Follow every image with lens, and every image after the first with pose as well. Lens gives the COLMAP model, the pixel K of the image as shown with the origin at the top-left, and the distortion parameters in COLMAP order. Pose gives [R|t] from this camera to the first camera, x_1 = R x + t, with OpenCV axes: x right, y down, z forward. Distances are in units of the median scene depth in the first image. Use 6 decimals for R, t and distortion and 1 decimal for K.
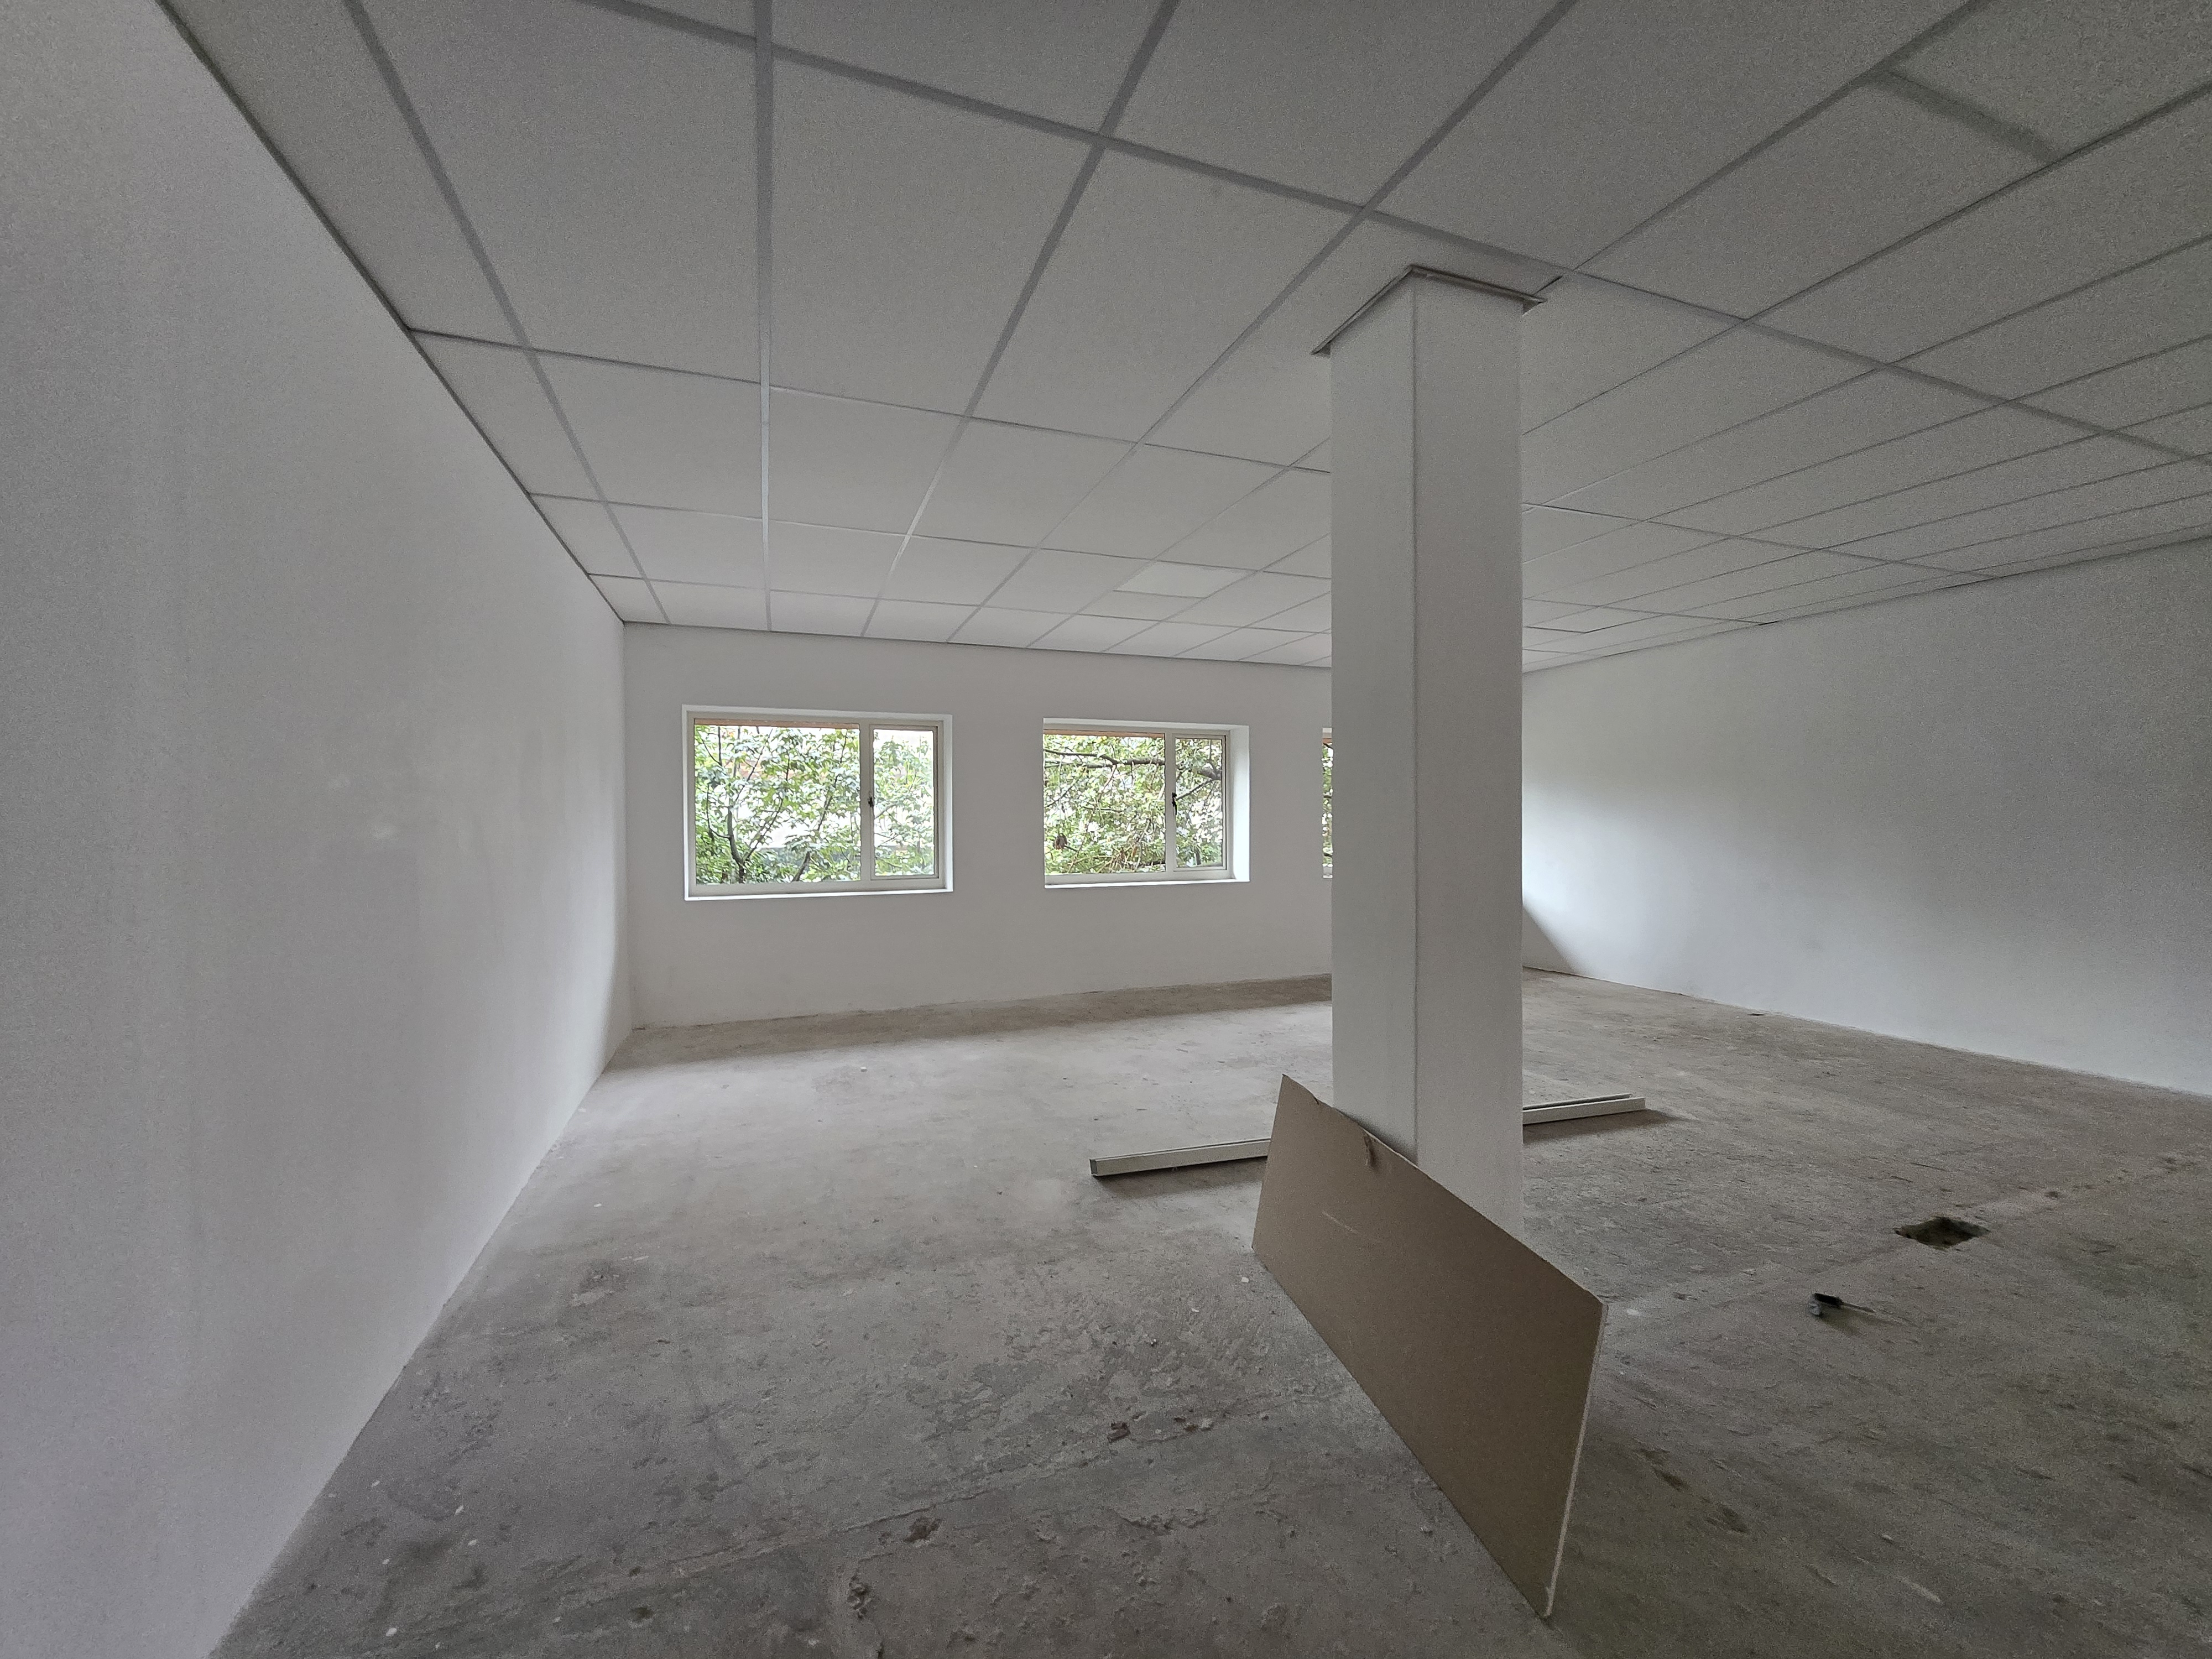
lens RADIAL K [[871.9, 0, 1081.5], [0, 871.9, 827.8], [0, 0, 1]] dist [0.000137, 0.000330]
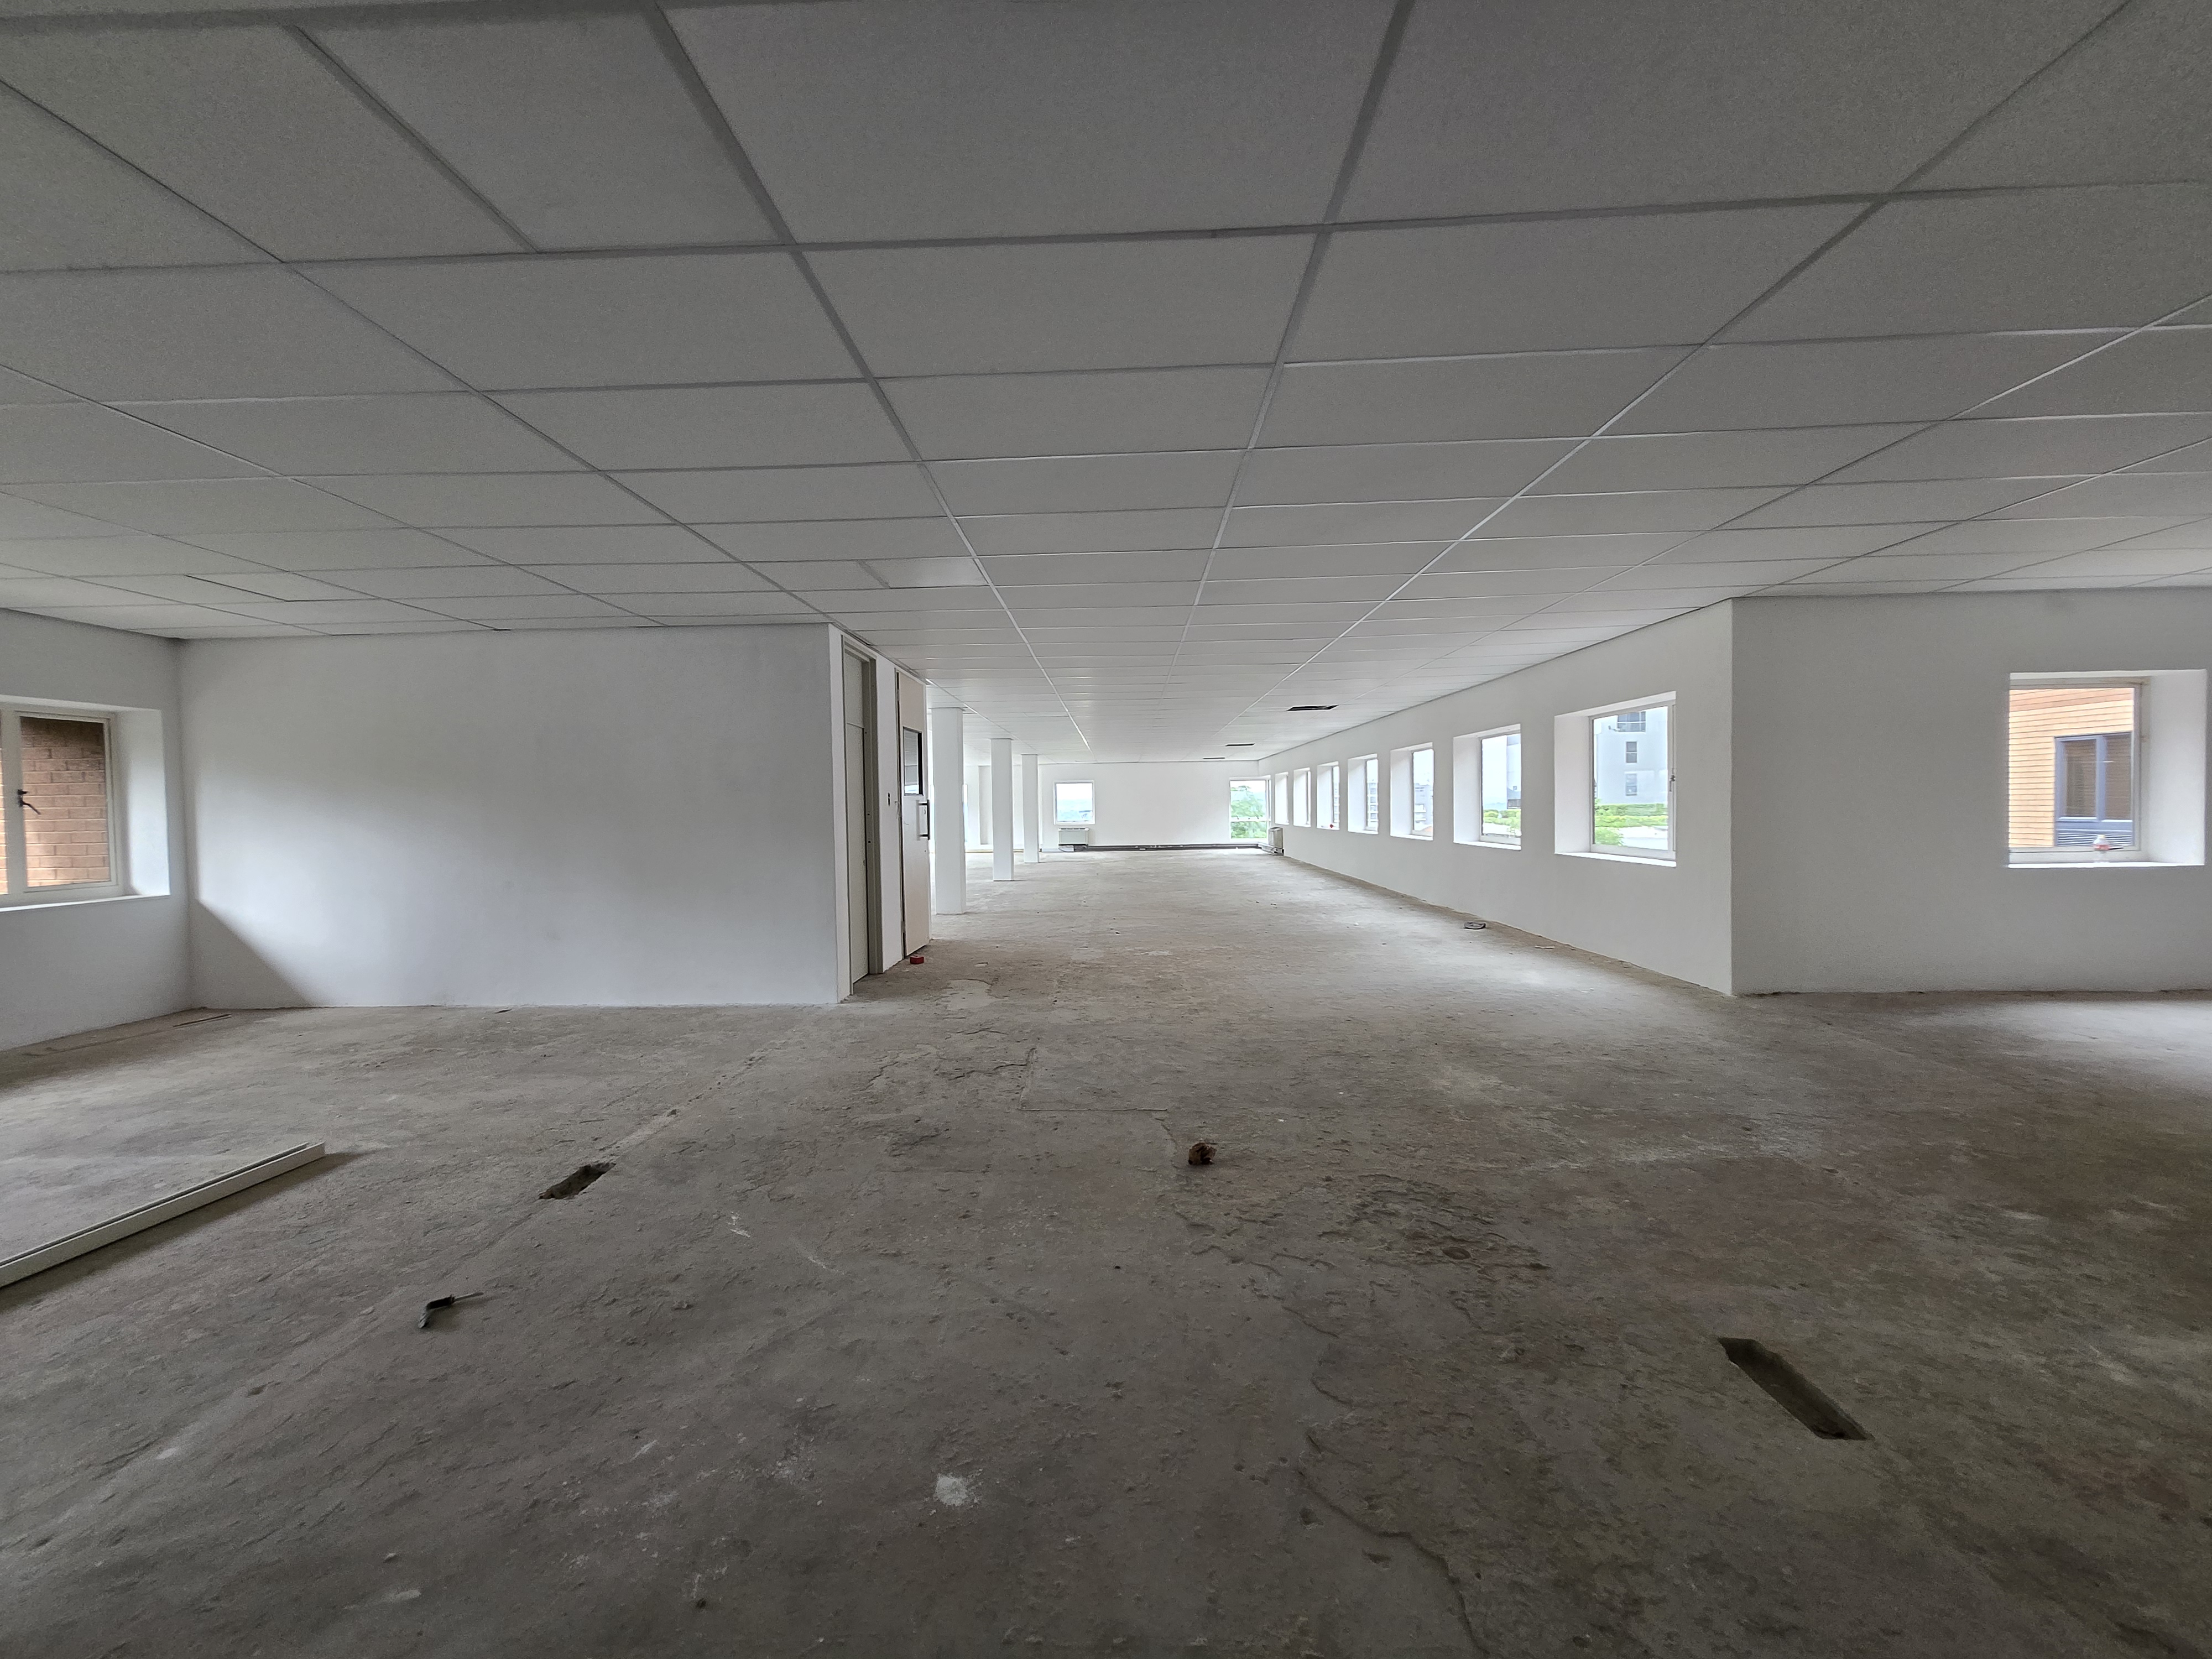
lens RADIAL K [[871.9, 0, 1095.1], [0, 871.9, 825.4], [0, 0, 1]] dist [0.000137, 0.000330]
pose [[0.375174, -0.018021, 0.926779, 0.150648], [0.020709, 0.999724, 0.011056, -0.001685], [-0.926723, 0.015044, 0.375444, -0.053588]]
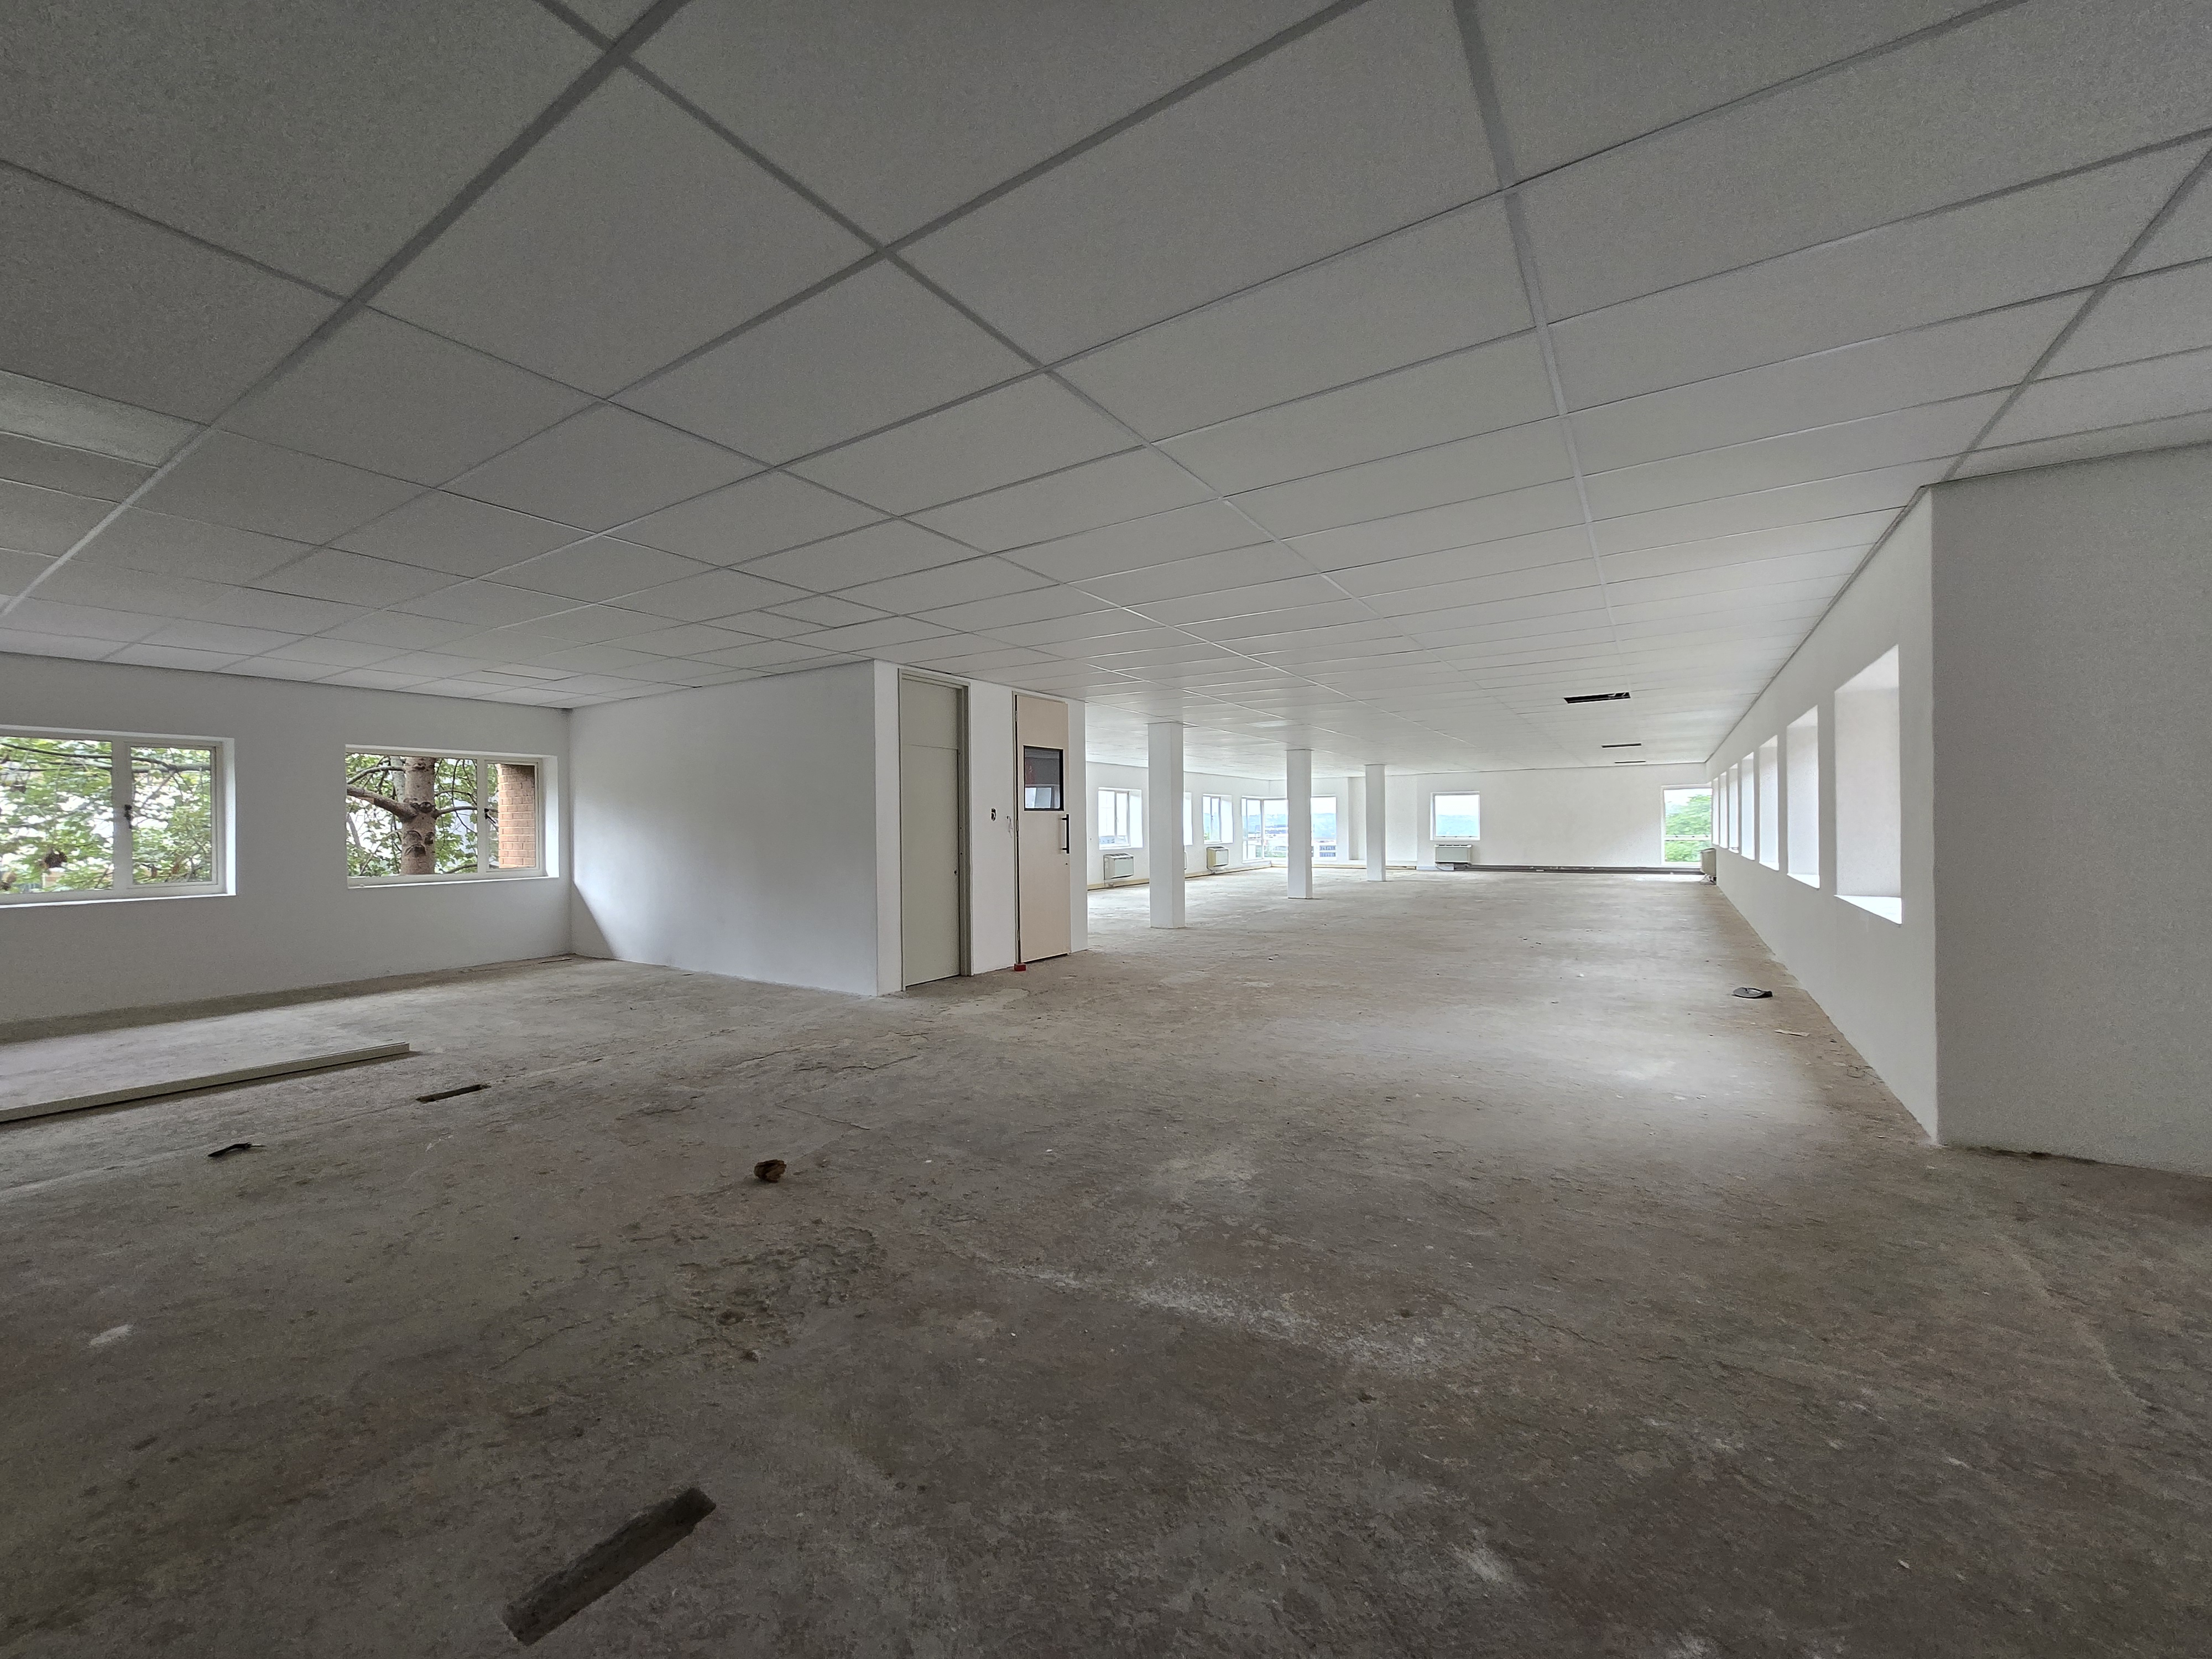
lens RADIAL K [[871.9, 0, 1088.5], [0, 871.9, 828.7], [0, 0, 1]] dist [0.000137, 0.000330]
pose [[0.798716, -0.002286, 0.601704, 0.770325], [0.008299, 0.999940, -0.007217, 0.003987], [-0.601651, 0.010757, 0.798686, -0.775280]]
